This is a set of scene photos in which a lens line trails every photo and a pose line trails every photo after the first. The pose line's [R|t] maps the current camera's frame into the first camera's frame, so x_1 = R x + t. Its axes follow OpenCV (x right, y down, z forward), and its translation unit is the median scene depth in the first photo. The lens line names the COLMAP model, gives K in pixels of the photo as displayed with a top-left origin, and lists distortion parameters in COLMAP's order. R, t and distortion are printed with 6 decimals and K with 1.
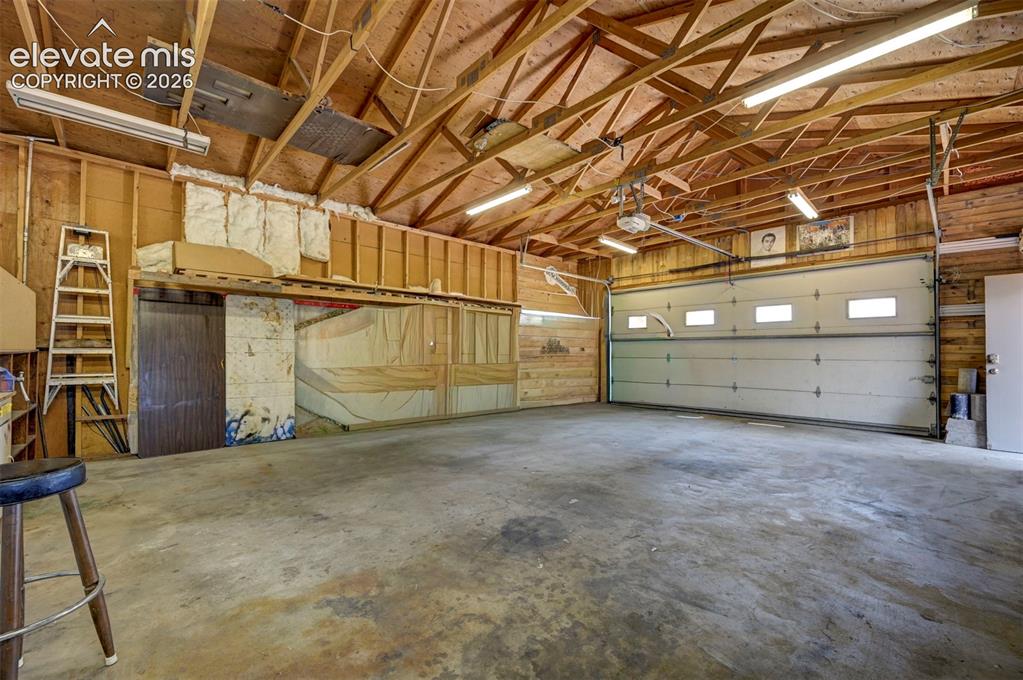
lens RADIAL K [[418.1, 0, 510.5], [0, 418.1, 346.8], [0, 0, 1]] dist [-0.000269, -0.000043]
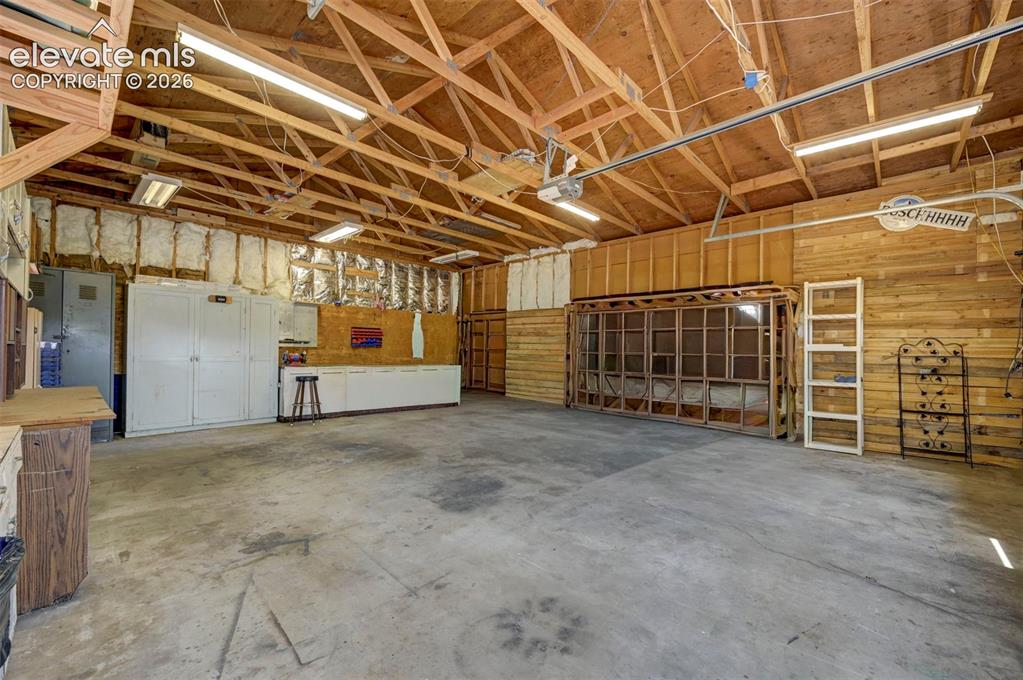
lens RADIAL K [[418.1, 0, 510.2], [0, 418.1, 342.7], [0, 0, 1]] dist [-0.000269, -0.000043]
pose [[0.070557, -0.013985, -0.997410, 1.090181], [0.012826, 0.999832, -0.013111, -0.008381], [0.997425, -0.011868, 0.070725, 0.842438]]
